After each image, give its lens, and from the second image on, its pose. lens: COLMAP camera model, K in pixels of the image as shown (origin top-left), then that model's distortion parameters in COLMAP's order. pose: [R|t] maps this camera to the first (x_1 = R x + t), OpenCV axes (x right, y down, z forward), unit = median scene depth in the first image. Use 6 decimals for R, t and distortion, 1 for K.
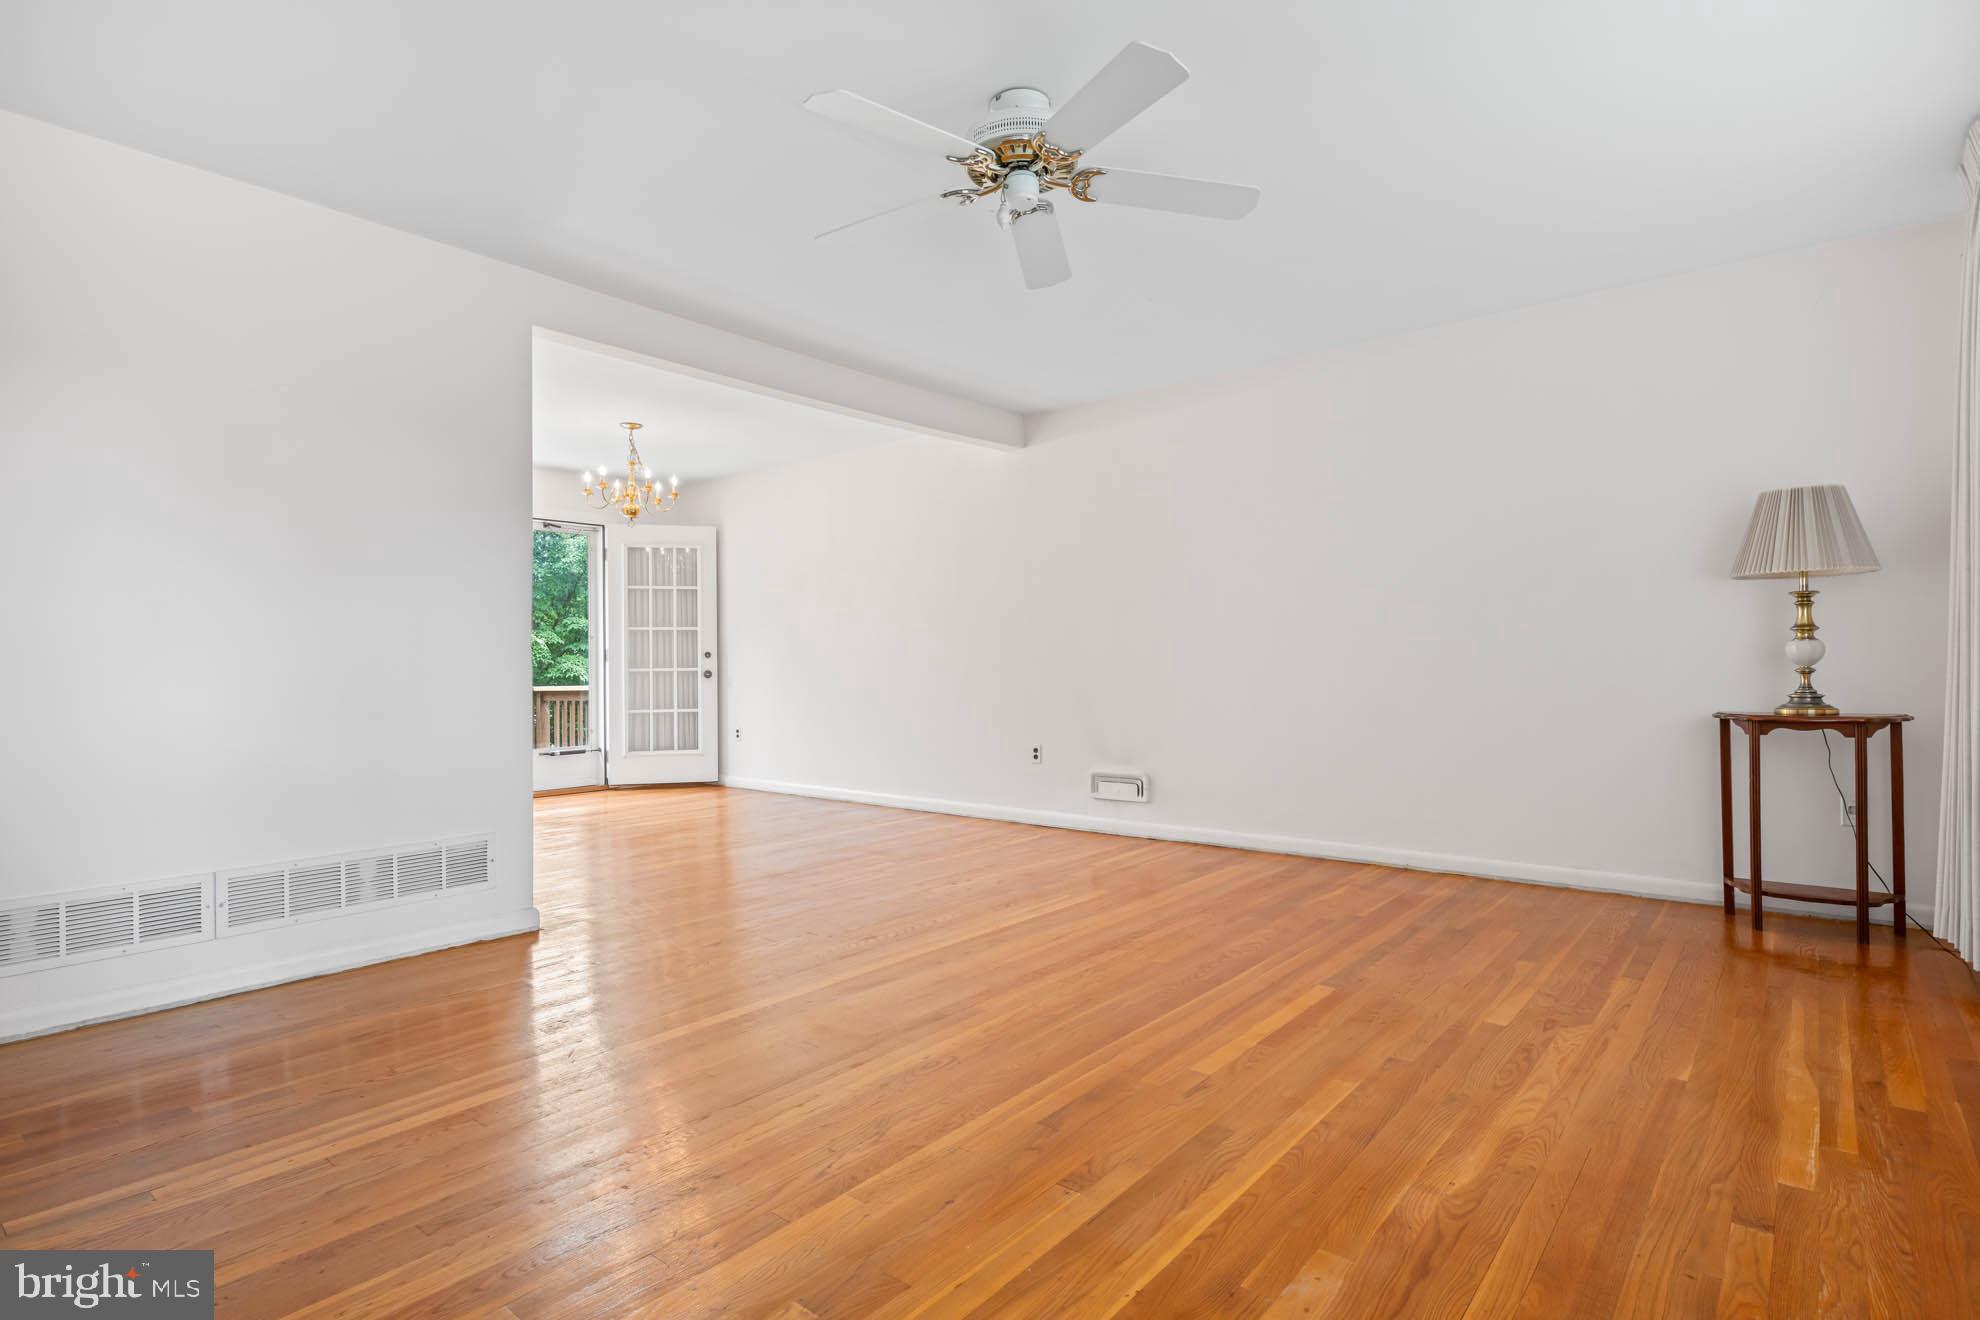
lens RADIAL K [[993.4, 0, 990.0], [0, 993.4, 660.0], [0, 0, 1]] dist [-0.000943, -0.000006]
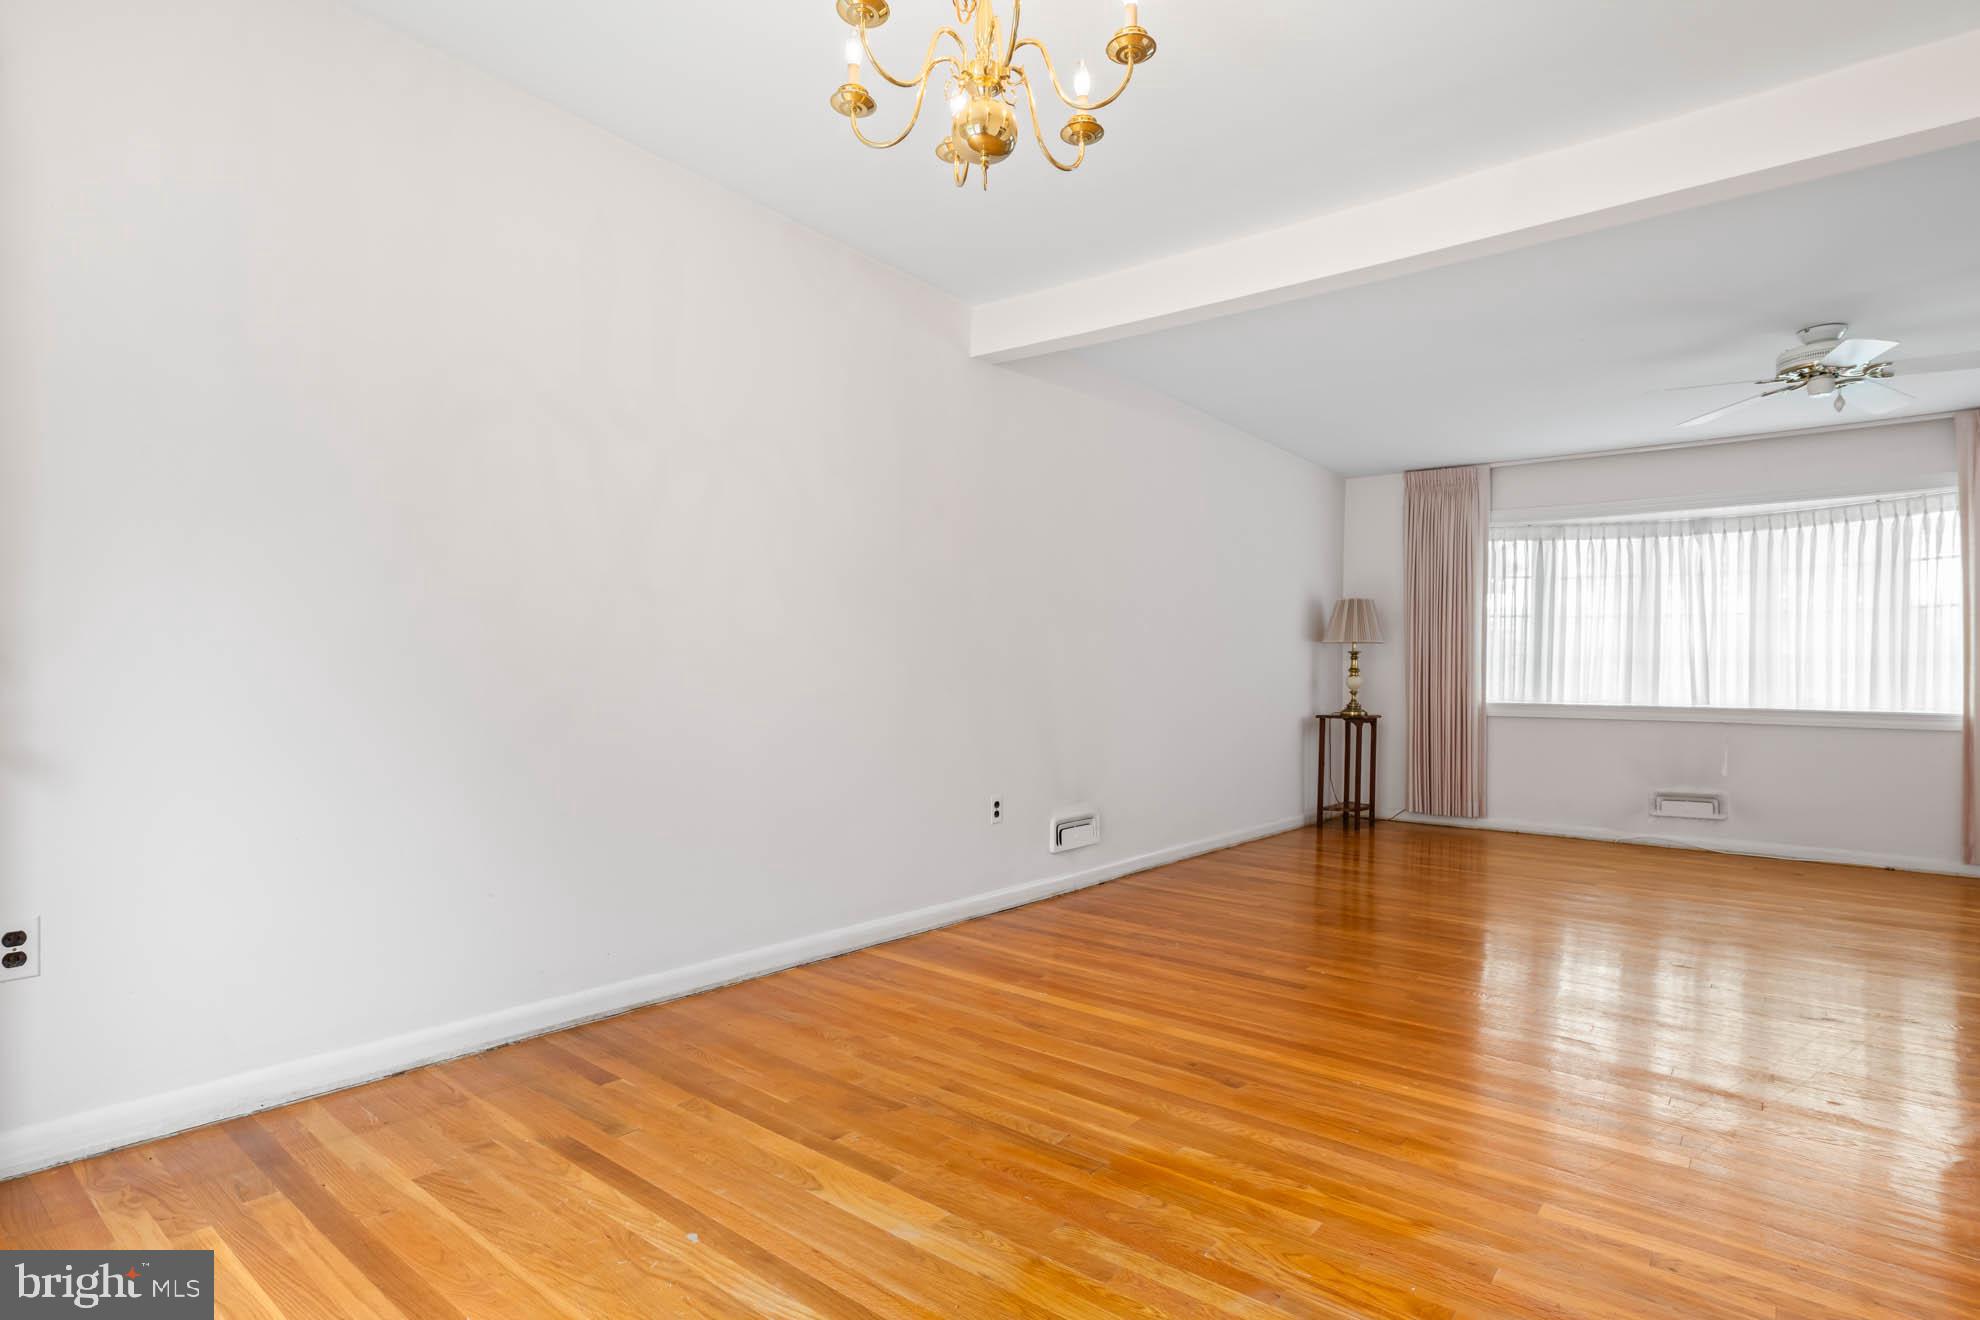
lens RADIAL K [[997.5, 0, 992.6], [0, 997.5, 677.0], [0, 0, 1]] dist [0.000095, -0.000249]
pose [[-0.017639, 0.012622, 0.999765, -0.505716], [-0.017784, 0.999758, -0.012935, 0.008431], [-0.999686, -0.018008, -0.017411, 0.786688]]
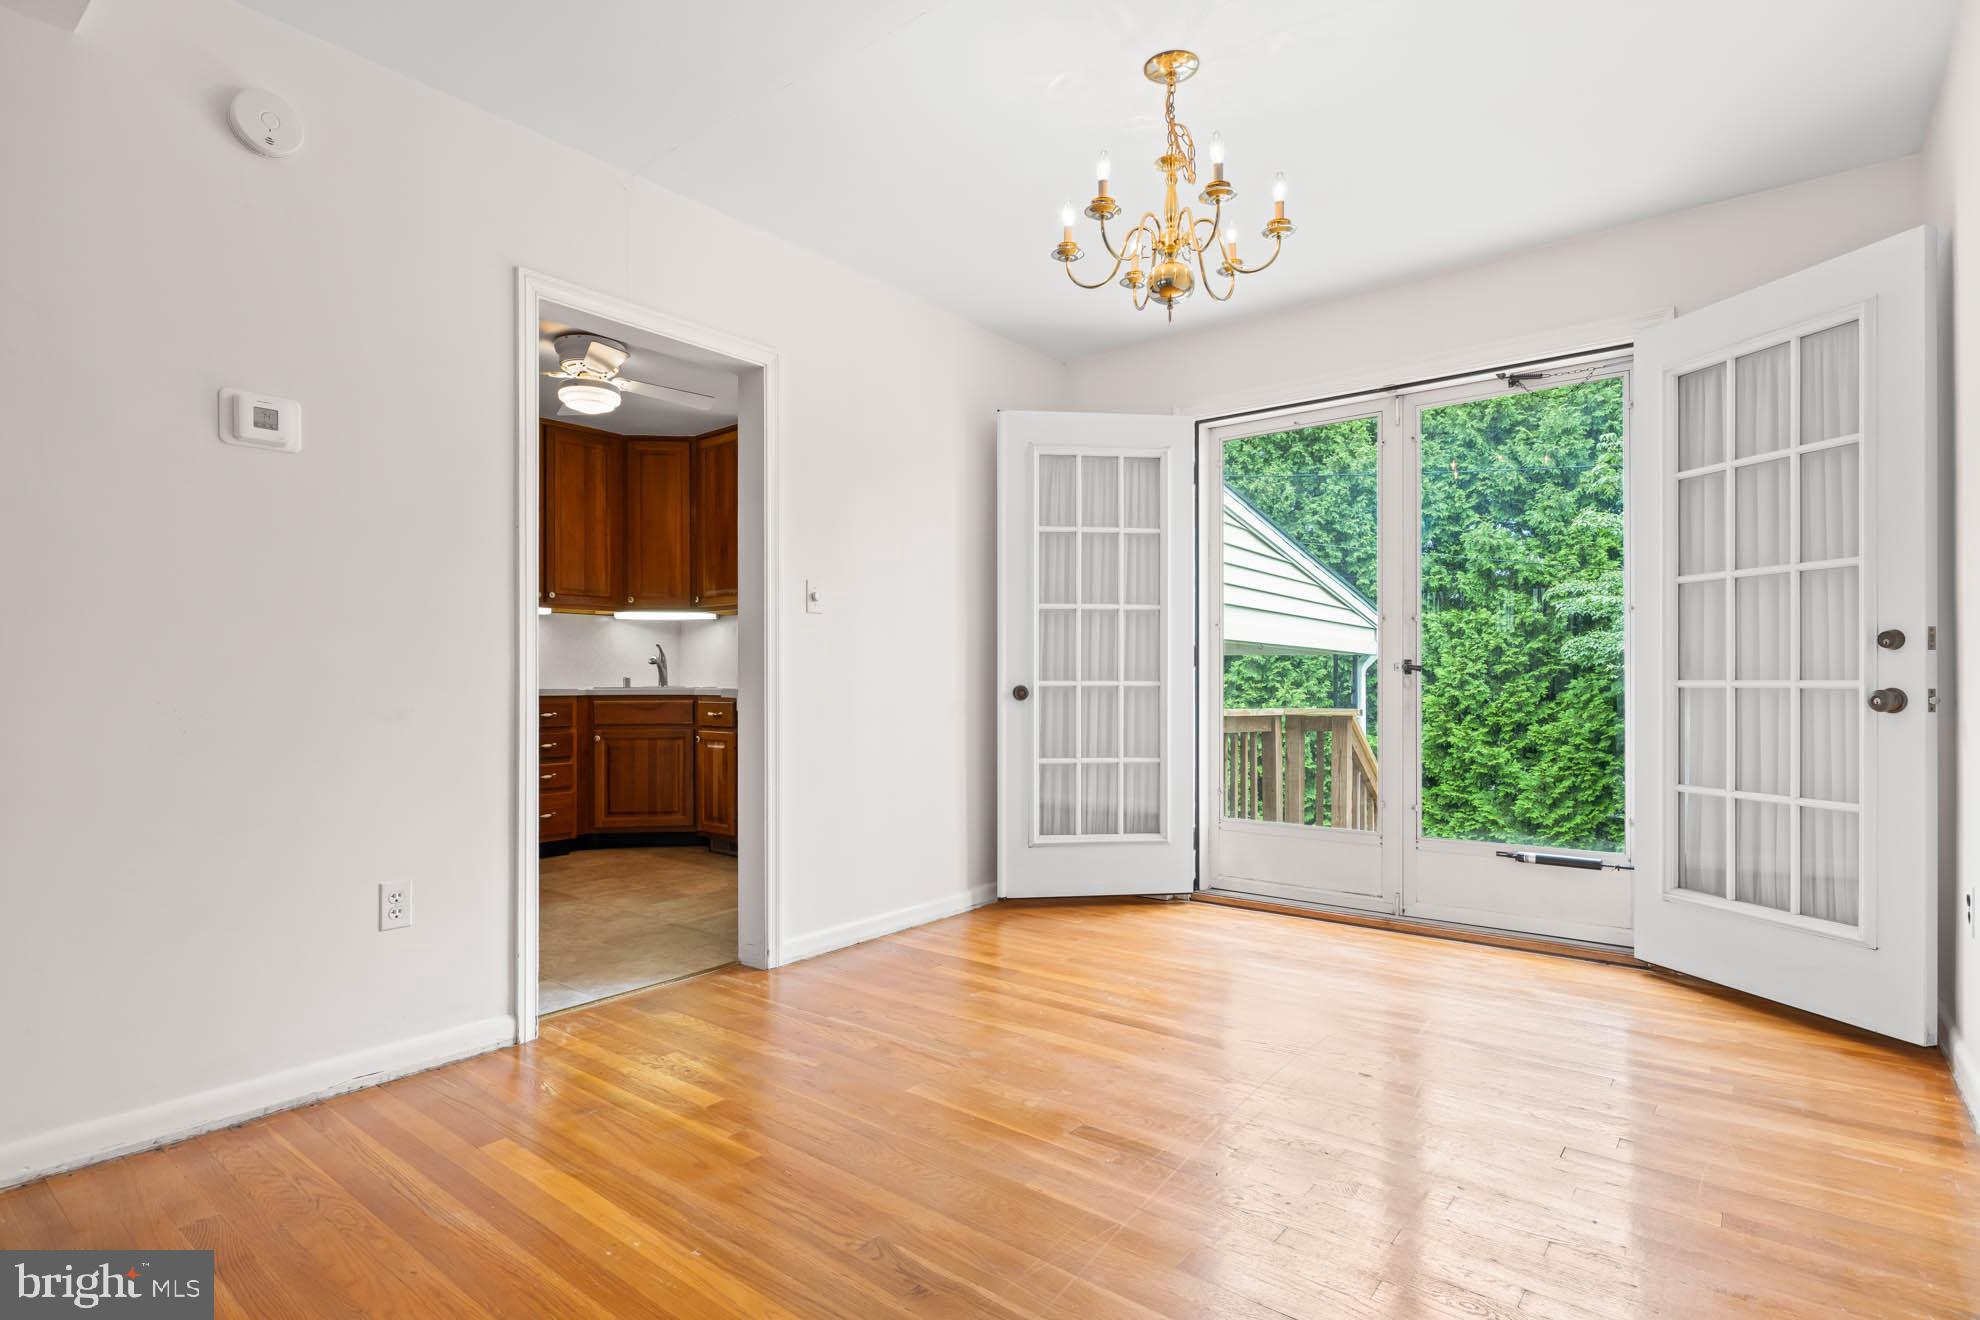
lens RADIAL K [[988.4, 0, 993.2], [0, 988.4, 677.7], [0, 0, 1]] dist [-0.003558, -0.000084]
pose [[0.021434, 0.006094, -0.999752, 0.025800], [0.004674, 0.999970, 0.006196, 0.003877], [0.999759, -0.004806, 0.021404, 0.726212]]
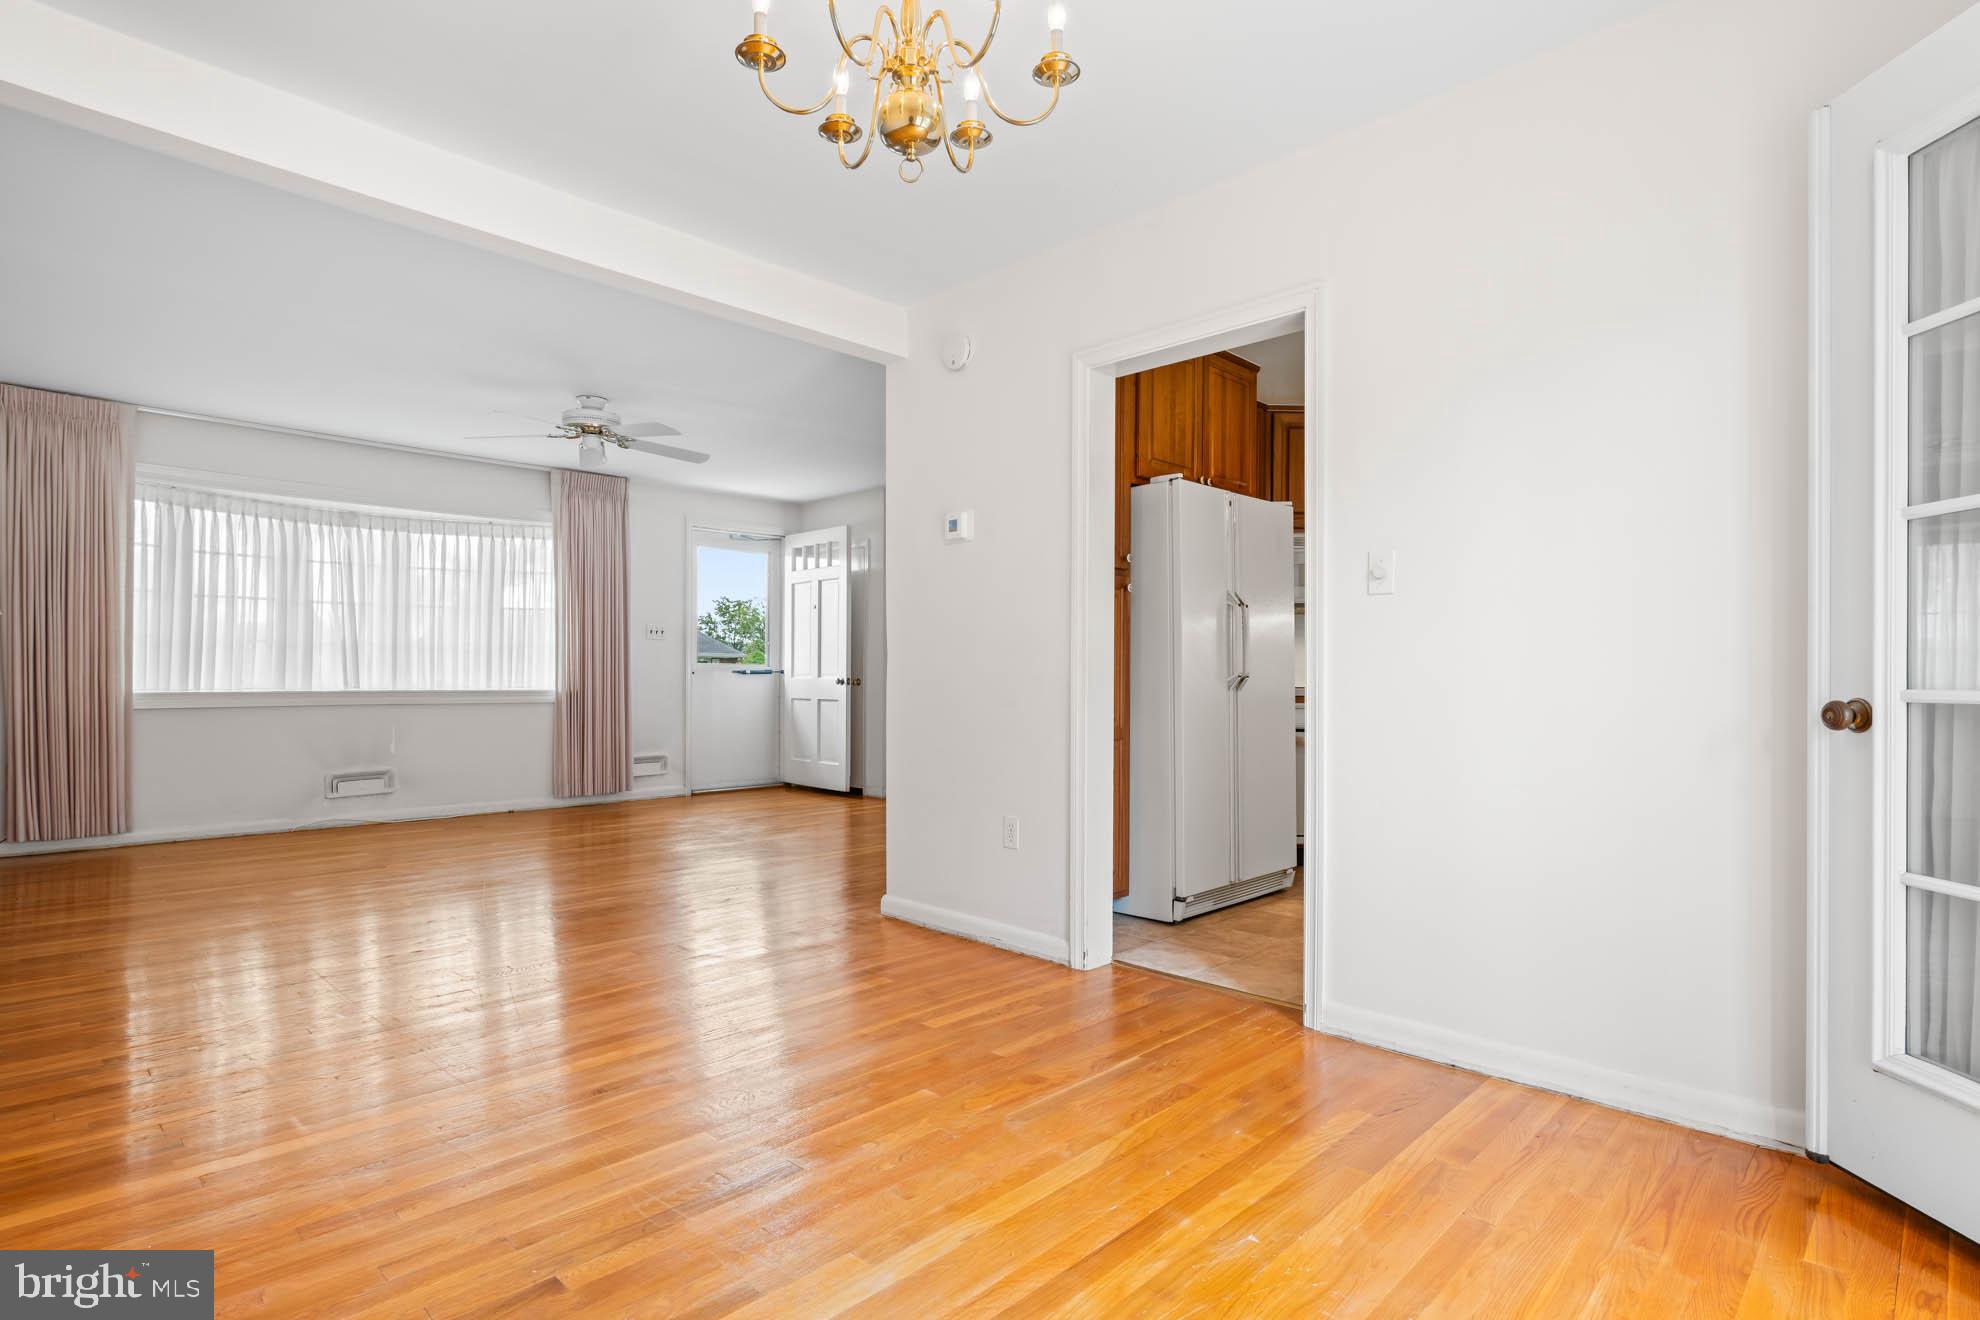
lens RADIAL K [[988.4, 0, 993.2], [0, 988.4, 677.7], [0, 0, 1]] dist [-0.003558, -0.000084]
pose [[-0.997068, 0.005369, 0.076332, -0.318188], [0.005131, 0.999981, -0.003312, 0.006384], [-0.076349, -0.002911, -0.997077, 1.003578]]
